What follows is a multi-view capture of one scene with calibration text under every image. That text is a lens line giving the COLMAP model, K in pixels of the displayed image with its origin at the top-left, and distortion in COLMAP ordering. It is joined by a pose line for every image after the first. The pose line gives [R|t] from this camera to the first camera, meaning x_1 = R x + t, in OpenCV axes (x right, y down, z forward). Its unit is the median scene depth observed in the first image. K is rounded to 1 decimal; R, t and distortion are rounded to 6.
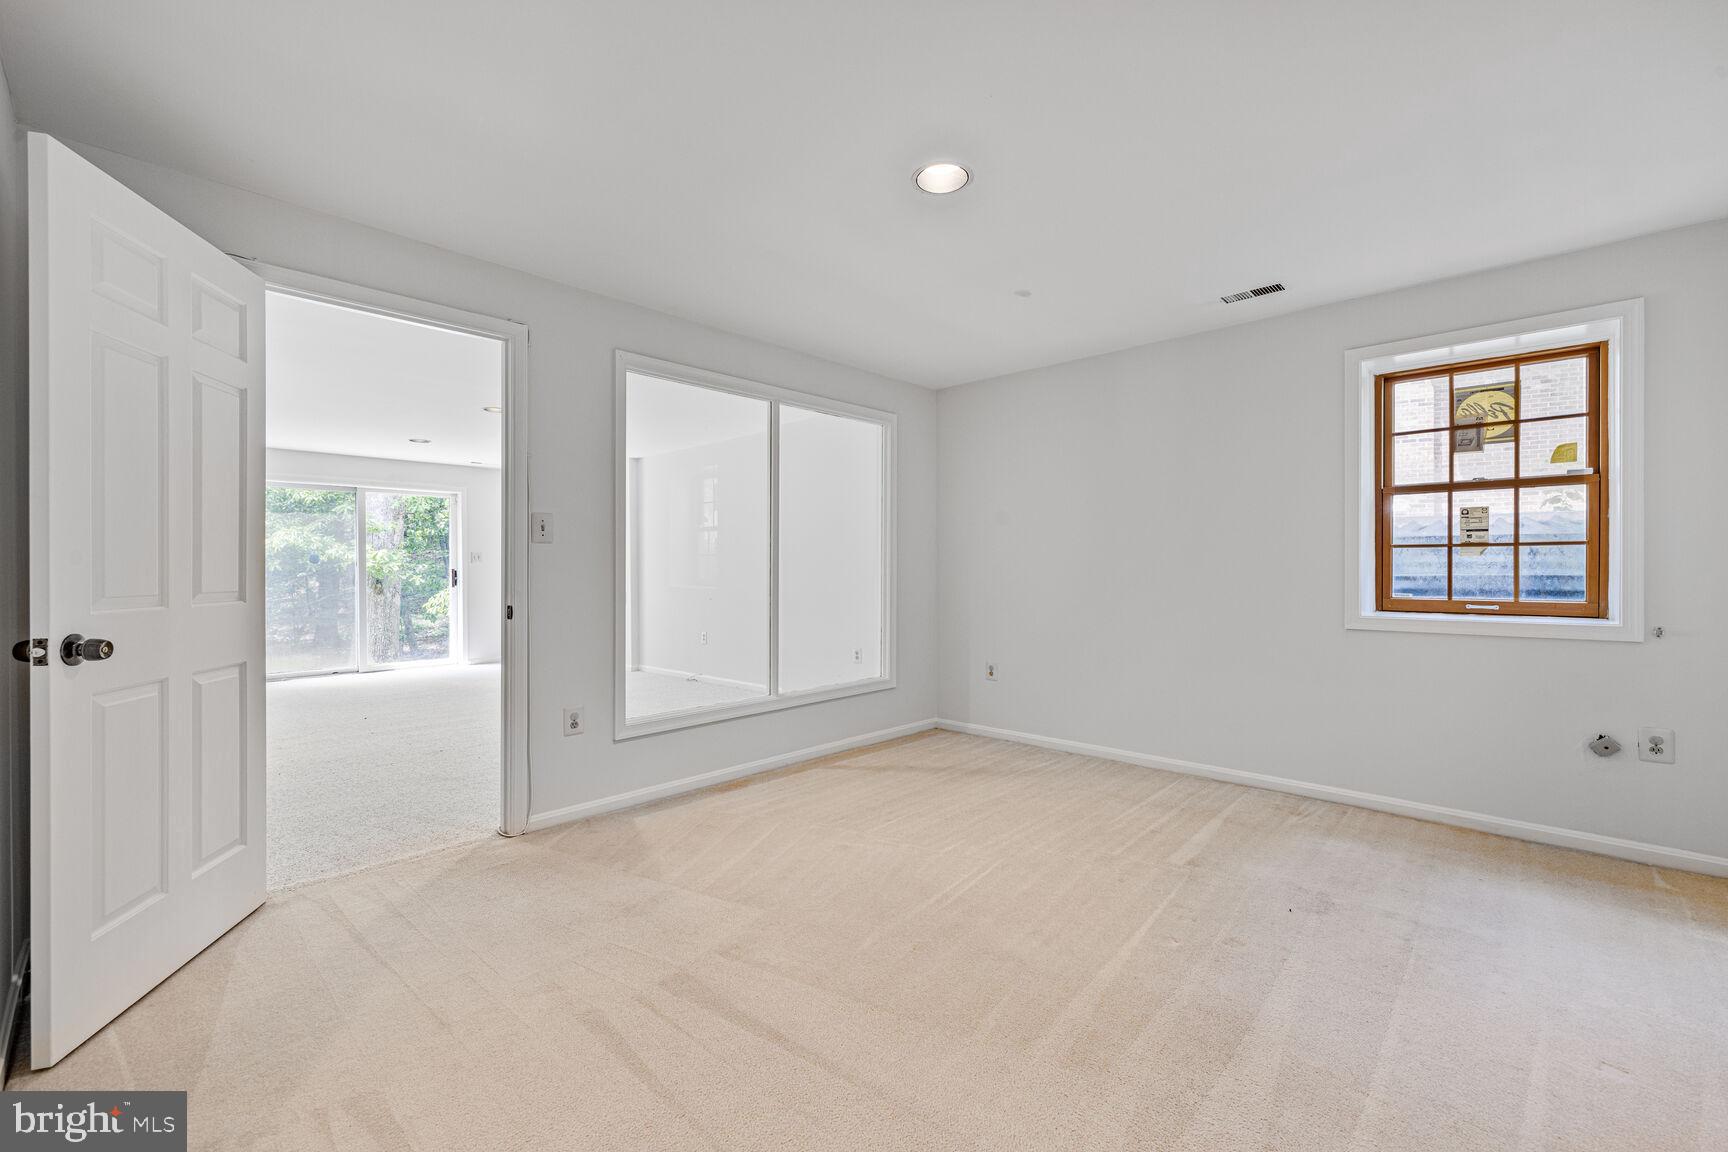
lens RADIAL K [[716.9, 0, 867.6], [0, 716.9, 574.3], [0, 0, 1]] dist [0.000591, 0.000079]
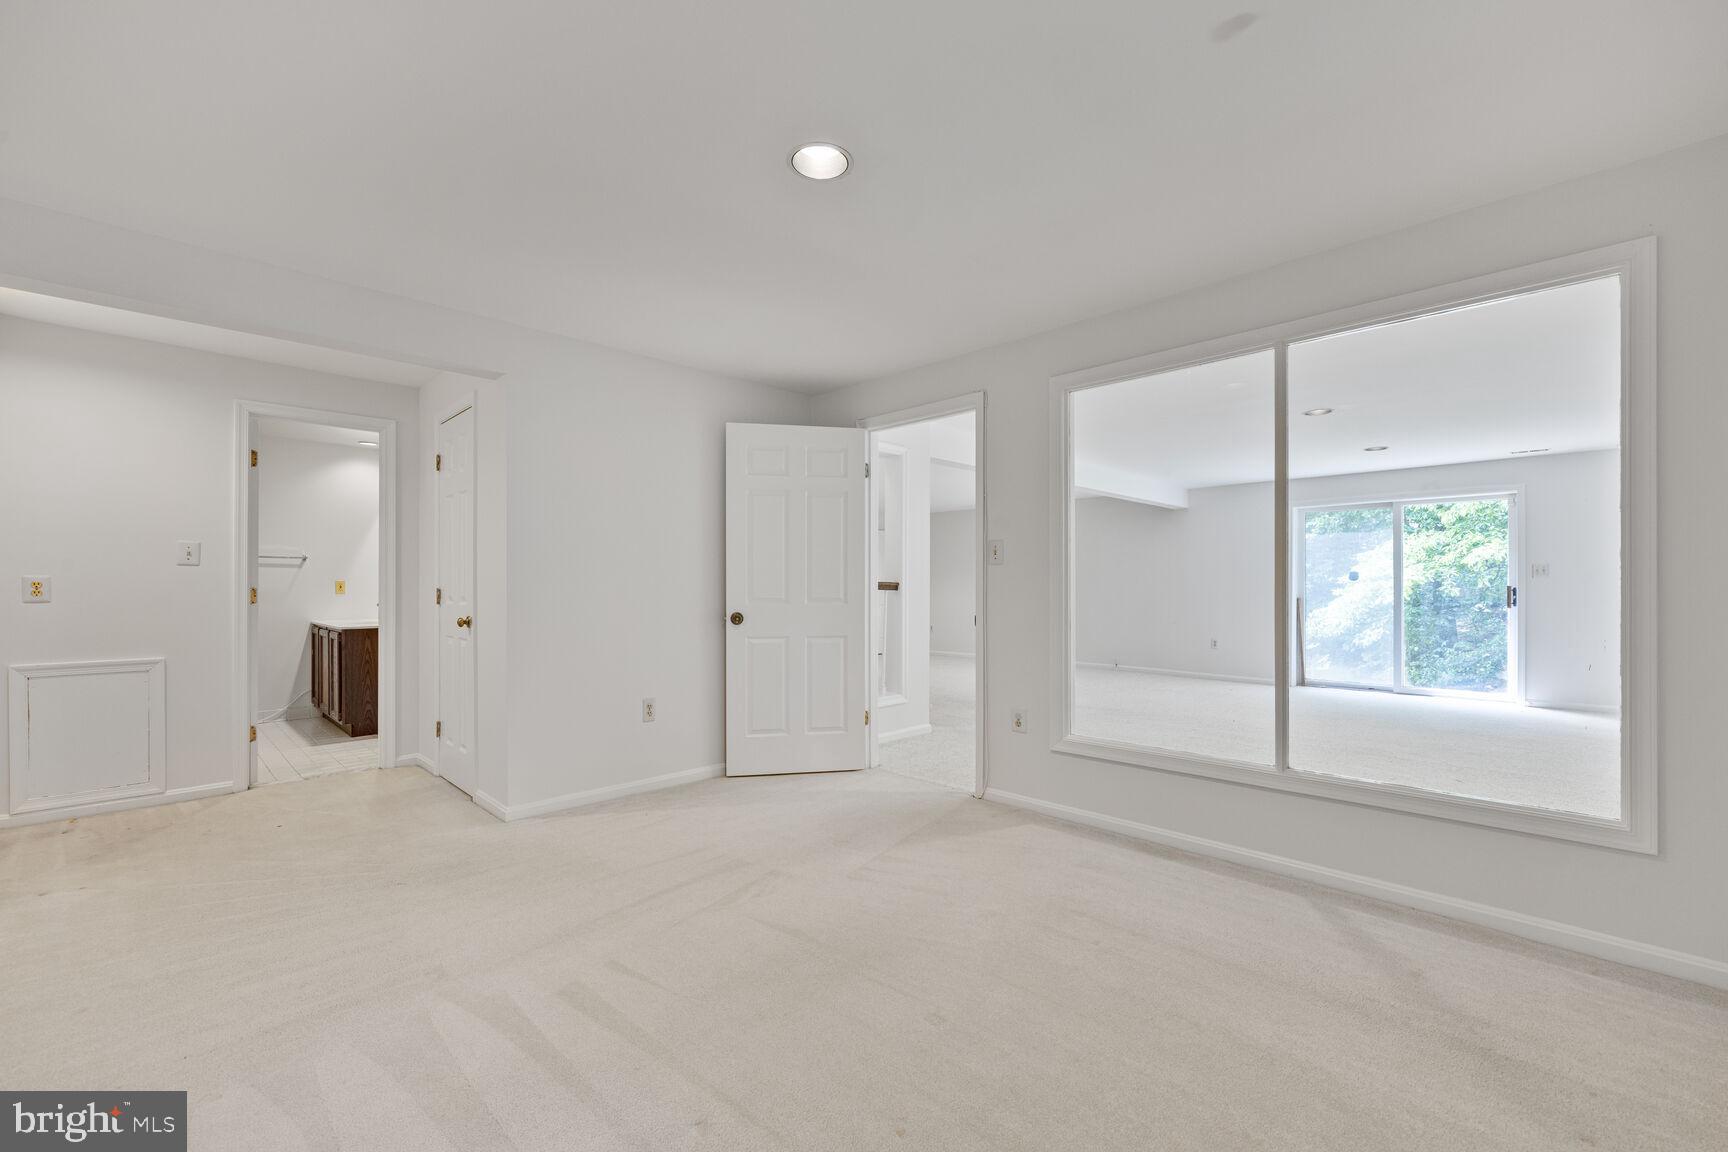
lens RADIAL K [[716.9, 0, 867.6], [0, 716.9, 574.3], [0, 0, 1]] dist [0.000591, 0.000079]
pose [[-0.024435, -0.018952, -0.999522, 0.652394], [-0.004216, 0.999813, -0.018854, -0.003423], [0.999693, 0.003753, -0.024511, 0.699107]]
